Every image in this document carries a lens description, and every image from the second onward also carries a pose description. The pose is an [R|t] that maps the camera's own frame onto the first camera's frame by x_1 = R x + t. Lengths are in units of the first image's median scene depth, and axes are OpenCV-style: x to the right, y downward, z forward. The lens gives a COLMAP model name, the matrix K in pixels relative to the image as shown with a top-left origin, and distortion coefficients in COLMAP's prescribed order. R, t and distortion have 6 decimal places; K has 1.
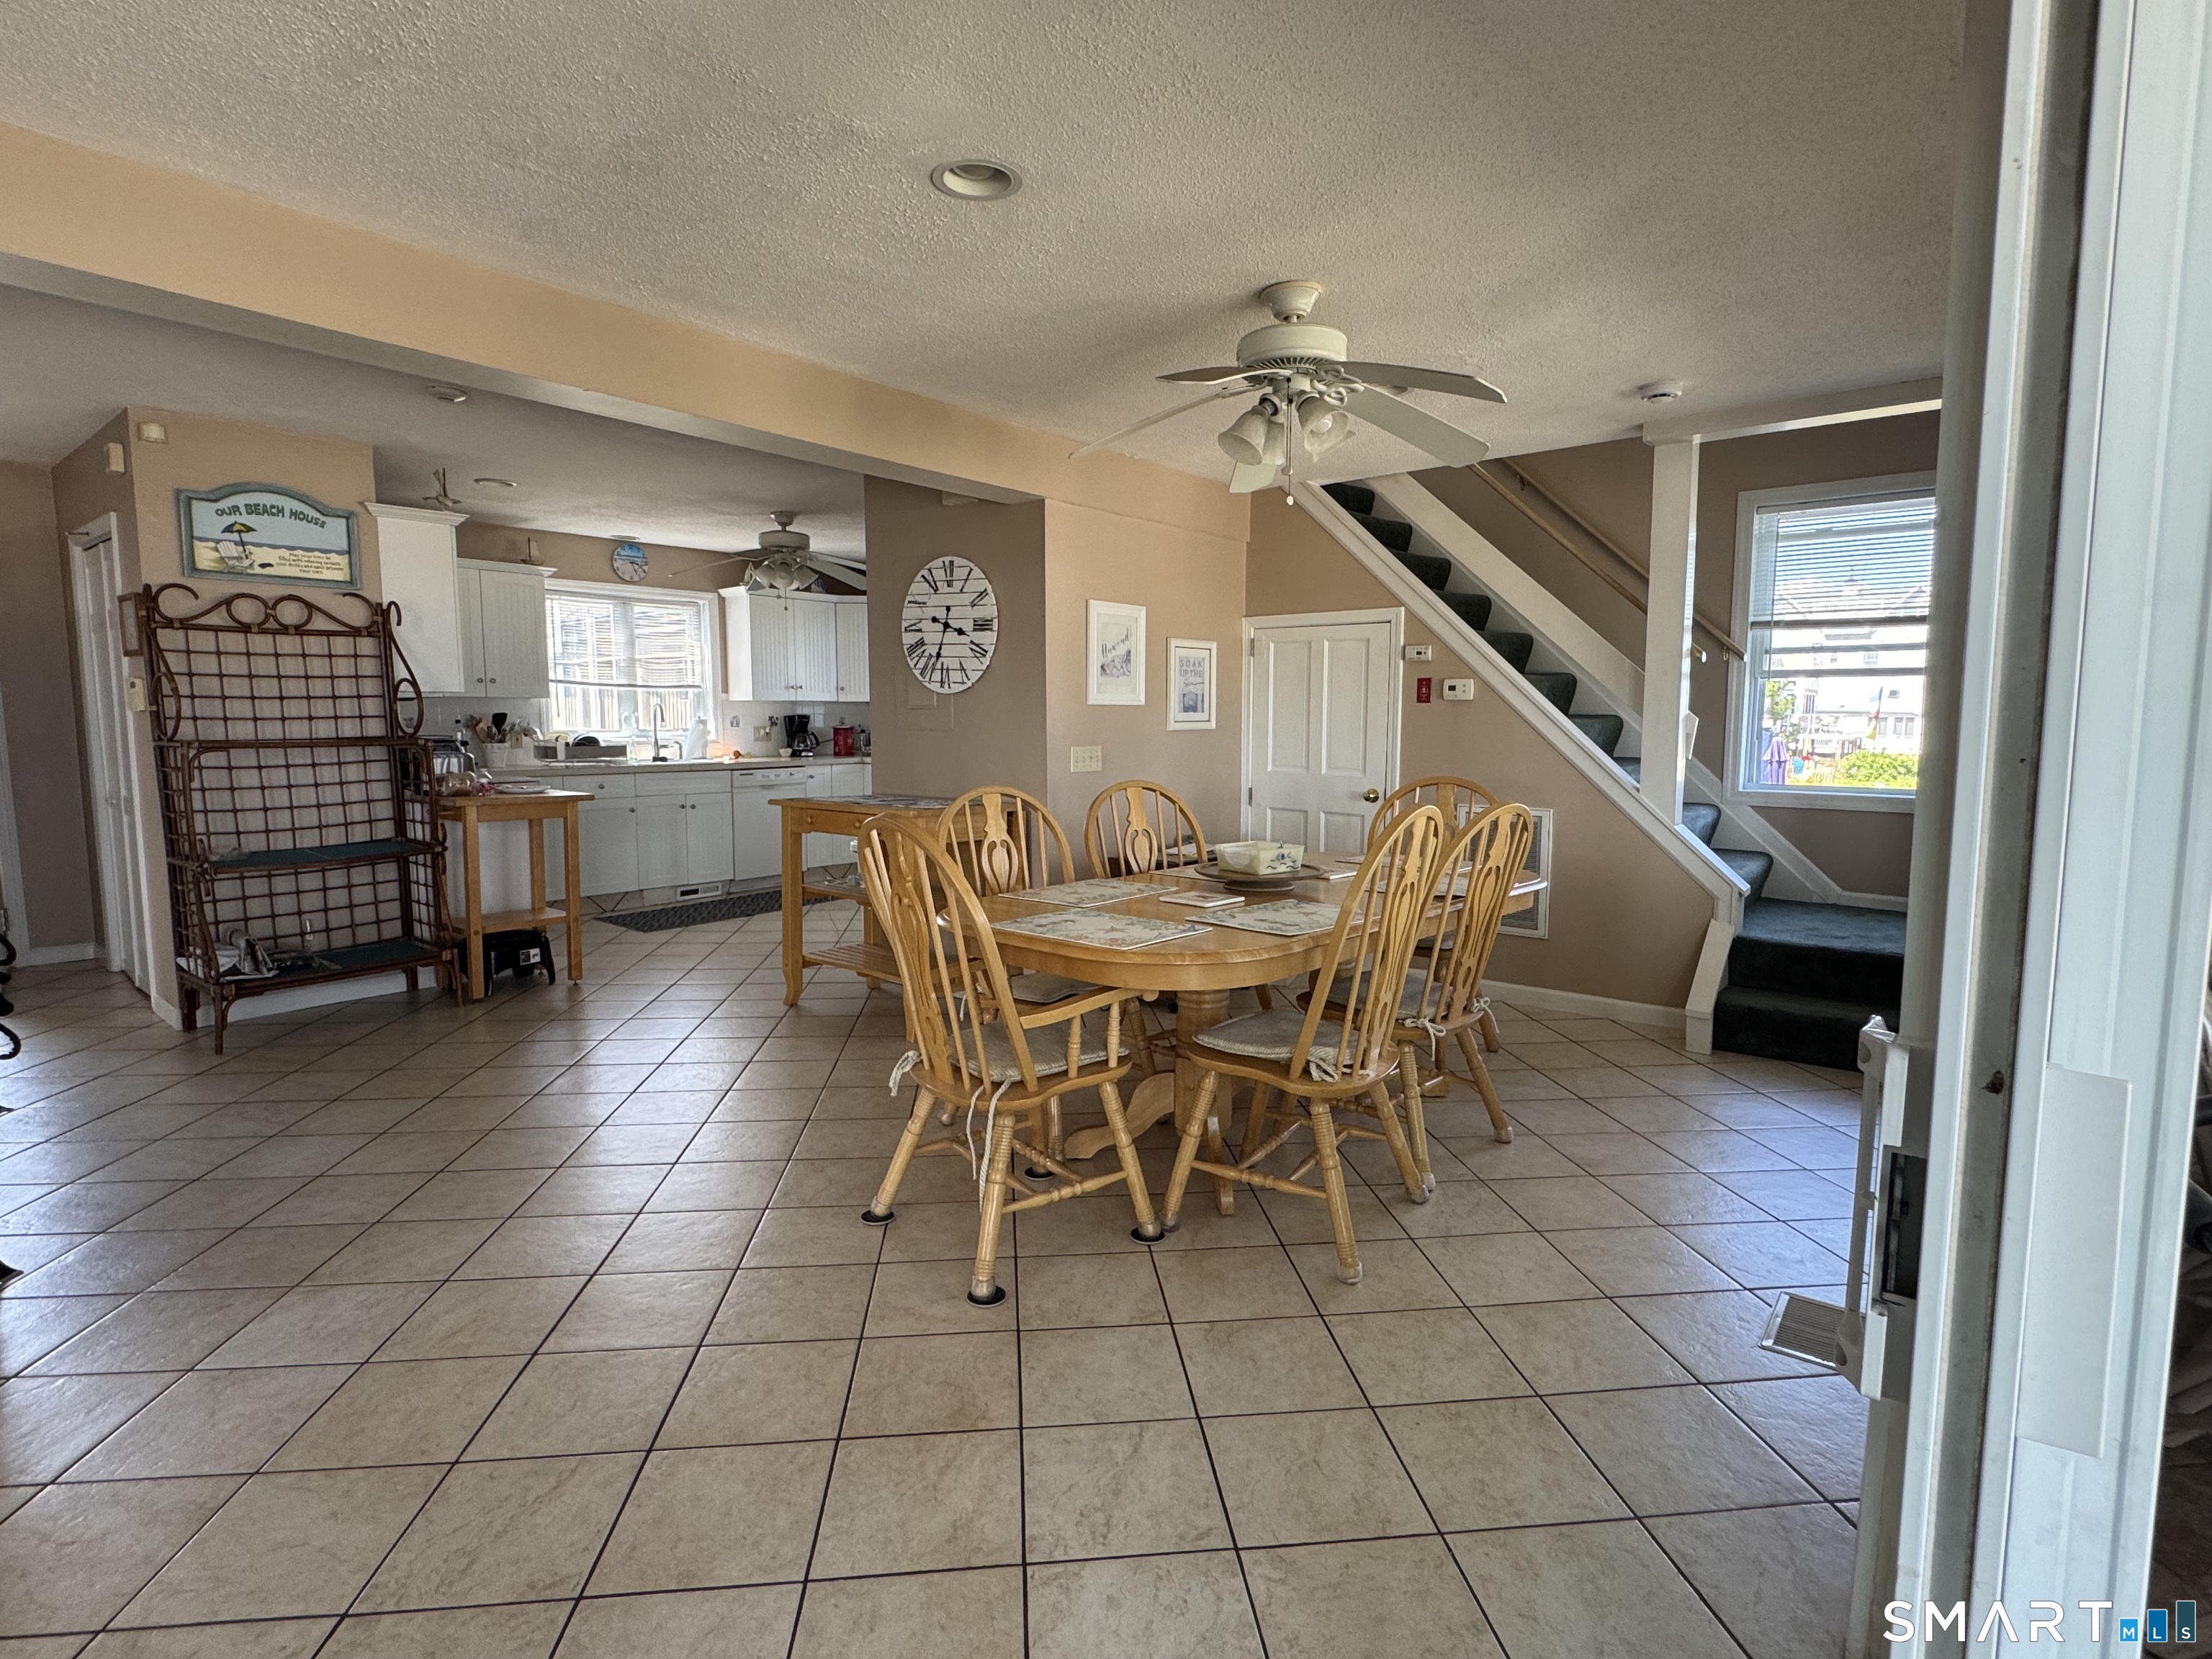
lens RADIAL K [[1082.5, 0, 1096.1], [0, 1082.5, 817.3], [0, 0, 1]] dist [-0.001659, 0.000002]
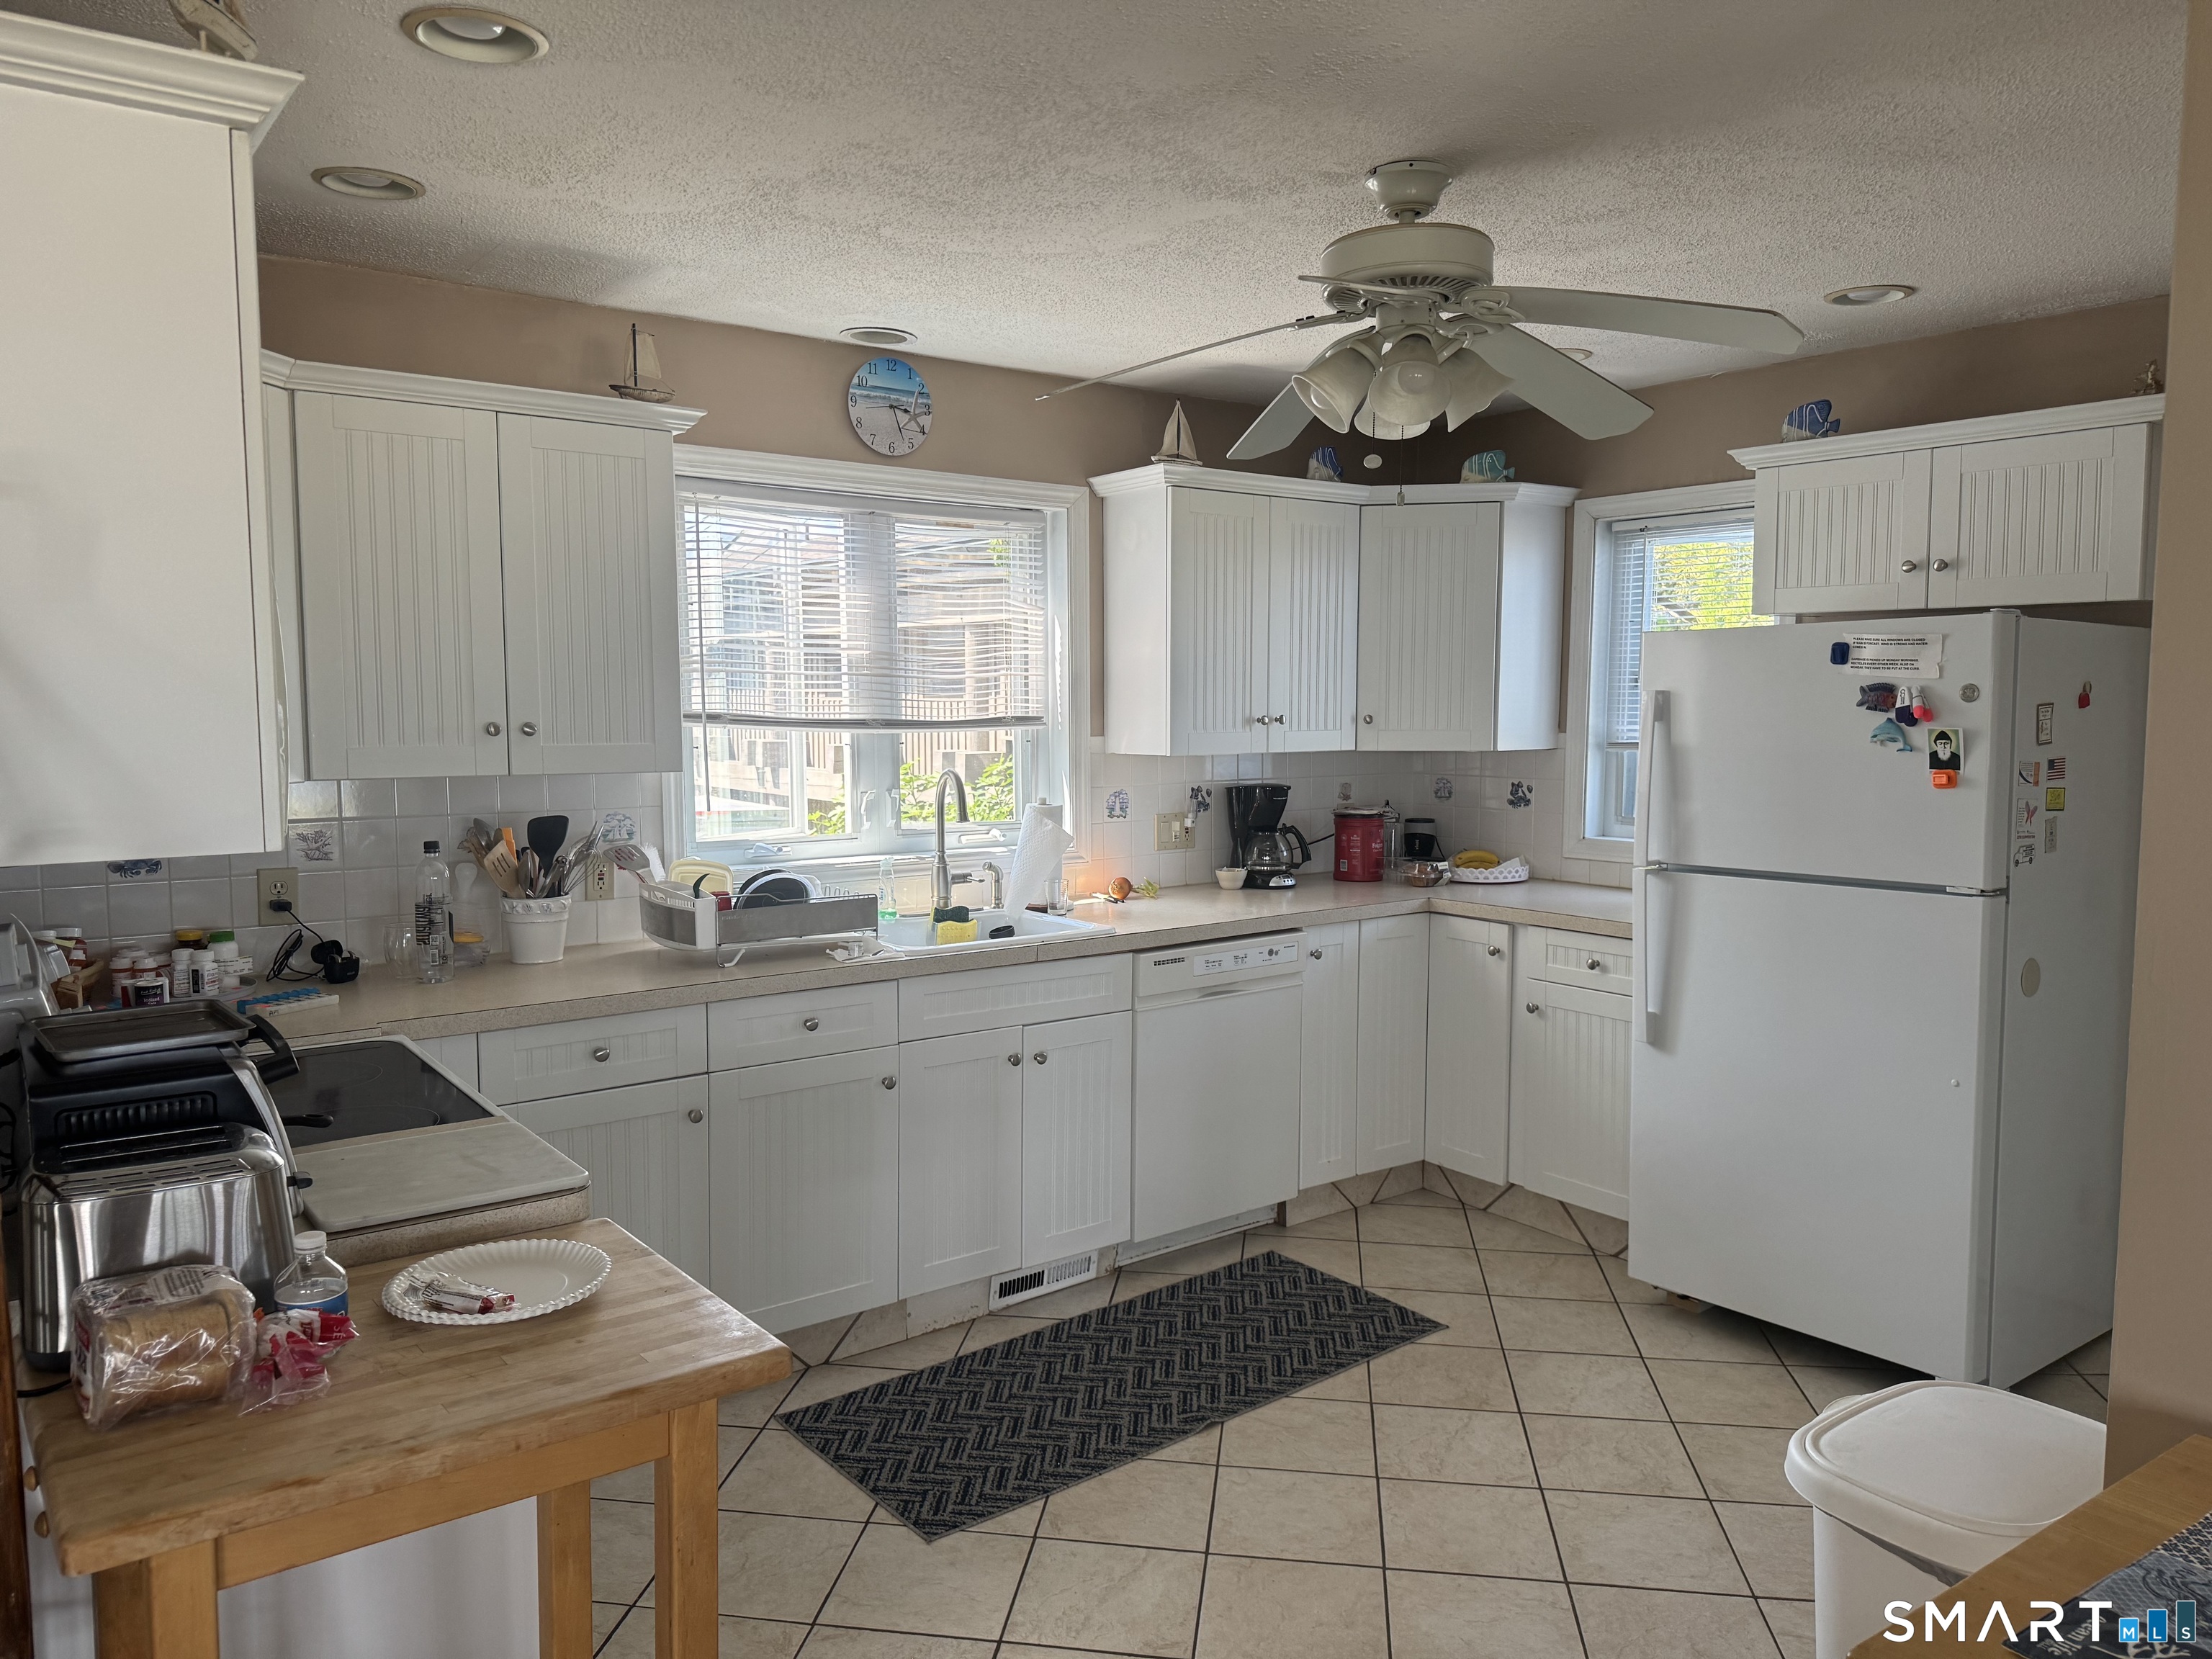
lens RADIAL K [[1582.1, 0, 1097.7], [0, 1582.1, 822.9], [0, 0, 1]] dist [0.254209, -0.393974]
pose [[0.970309, 0.017868, -0.241208, -0.215235], [-0.022215, 0.999636, -0.015314, -0.078873], [0.240847, 0.020217, 0.970353, 0.458521]]
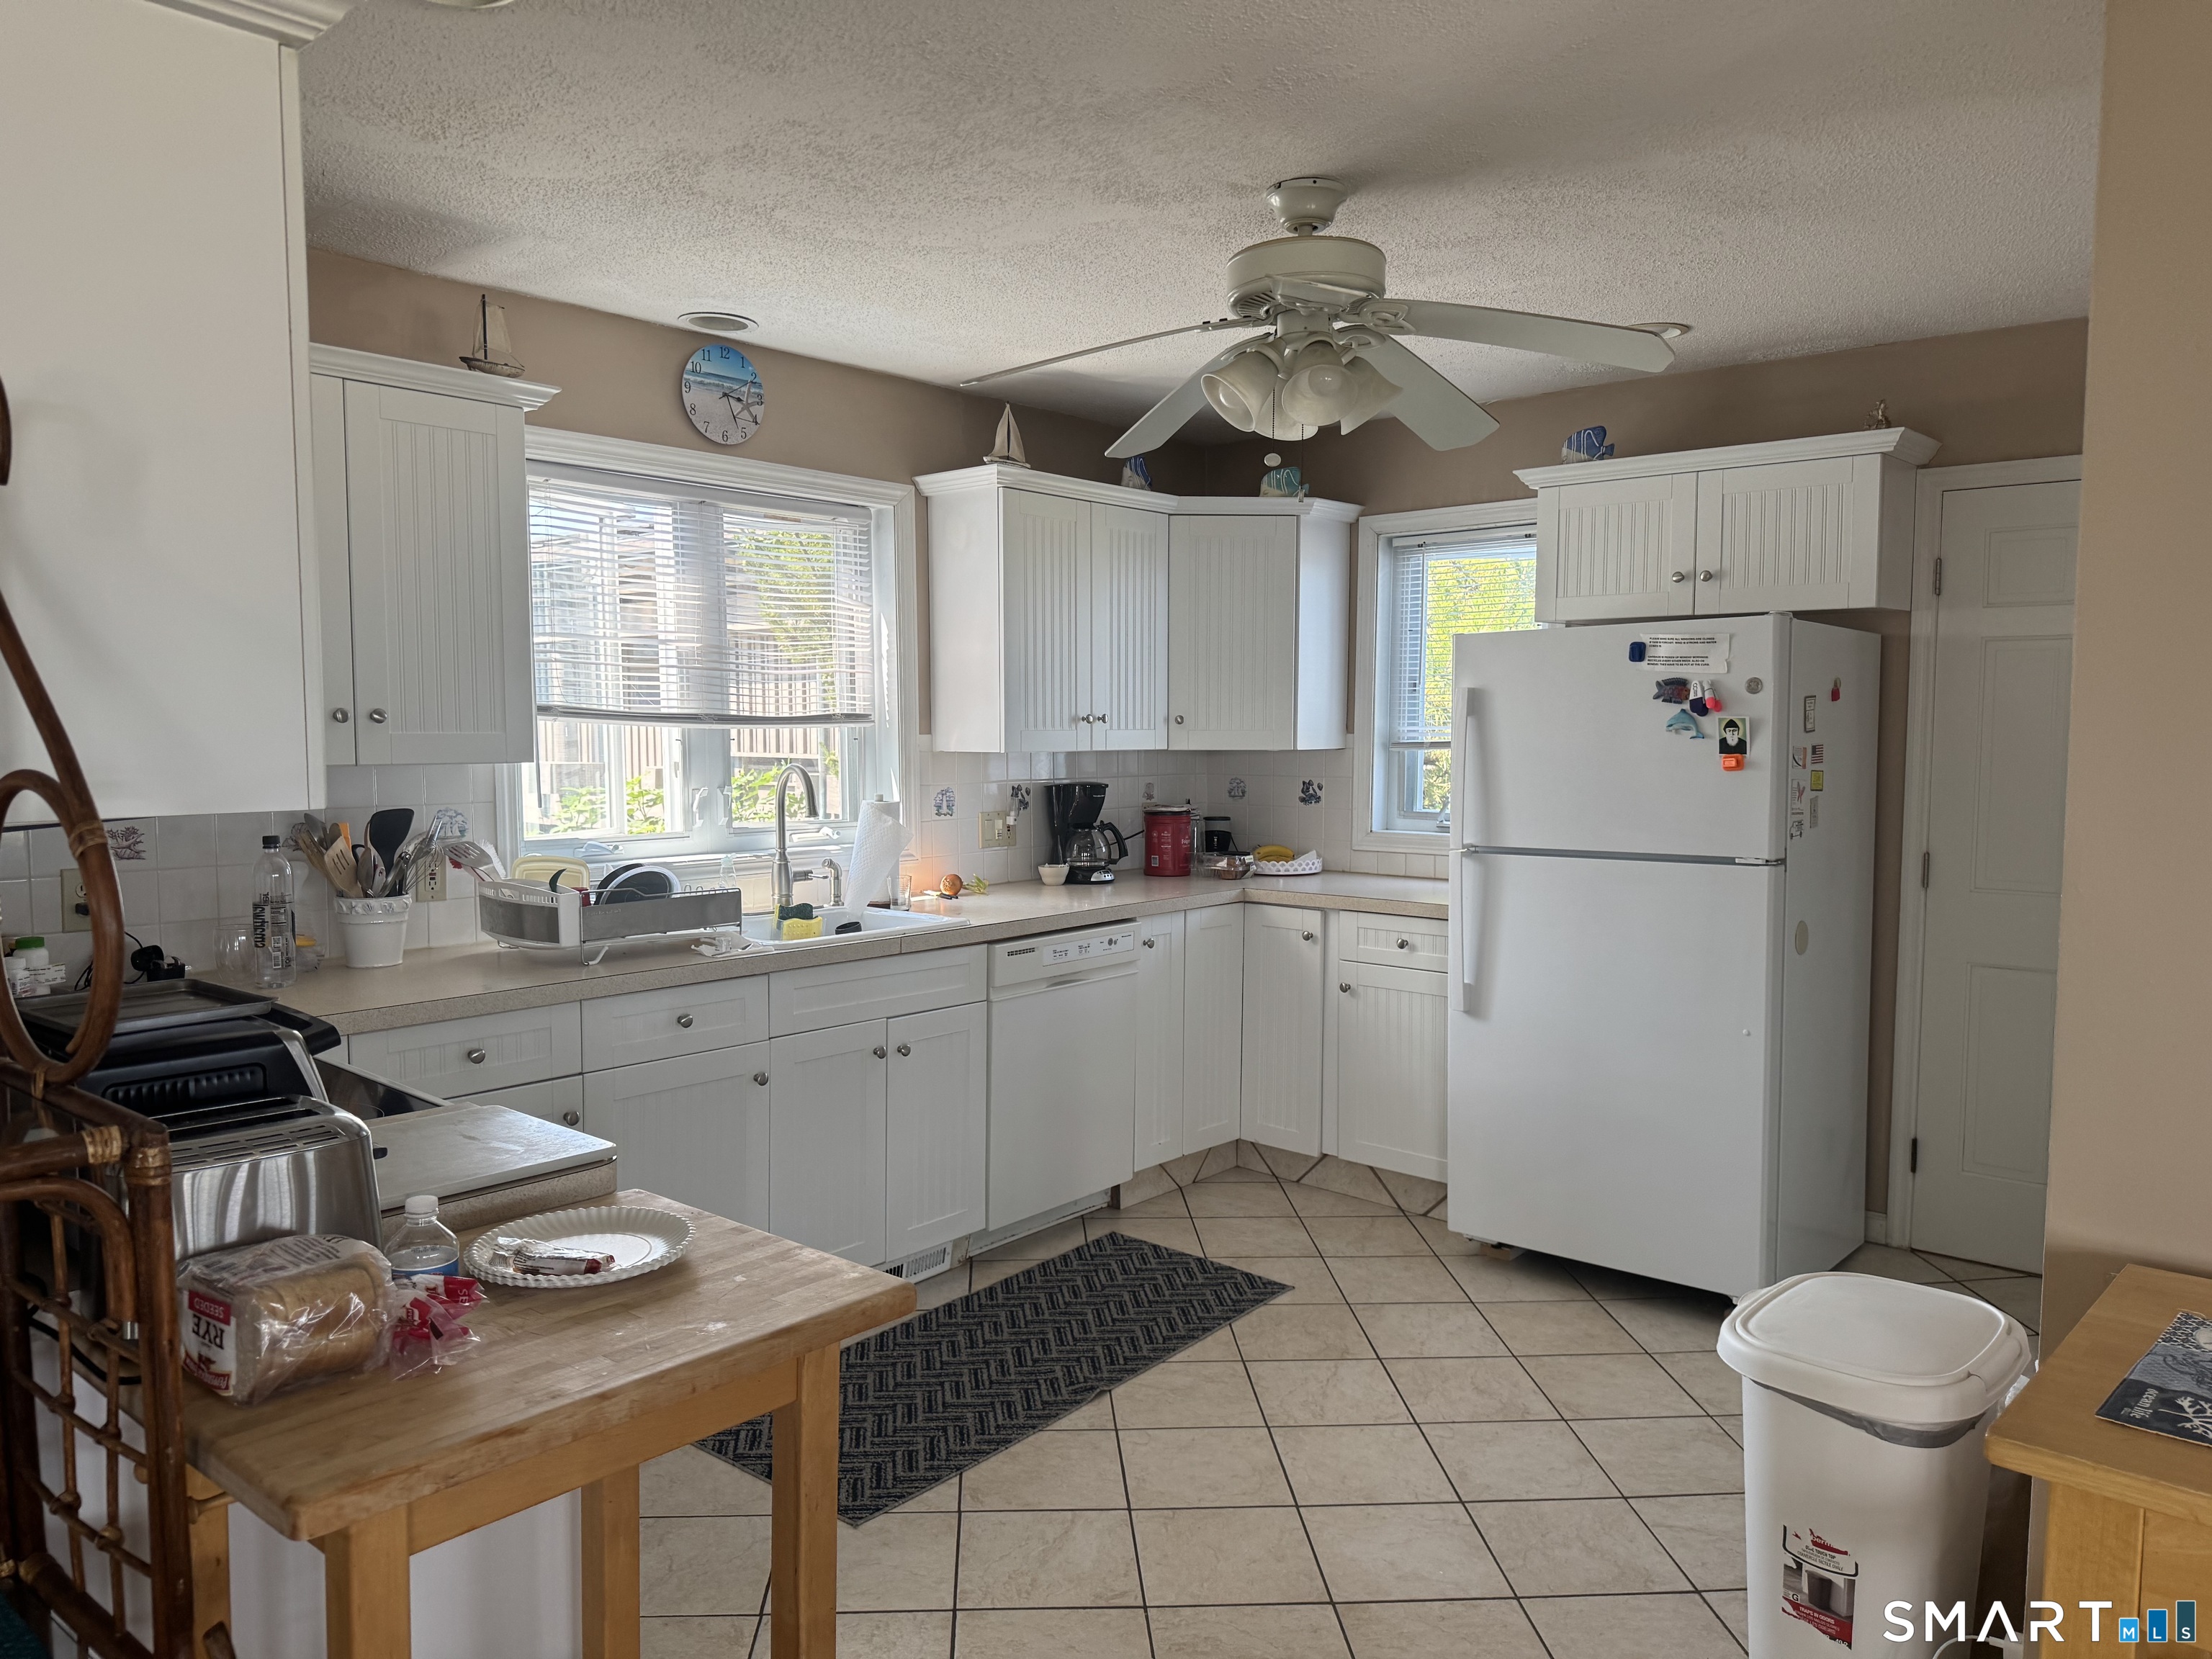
lens RADIAL K [[1582.1, 0, 1097.7], [0, 1582.1, 822.9], [0, 0, 1]] dist [0.254209, -0.393974]
pose [[0.998713, 0.003397, -0.050602, -0.268067], [-0.004995, 0.999492, -0.031483, -0.067716], [0.050469, 0.031696, 0.998223, 0.440701]]
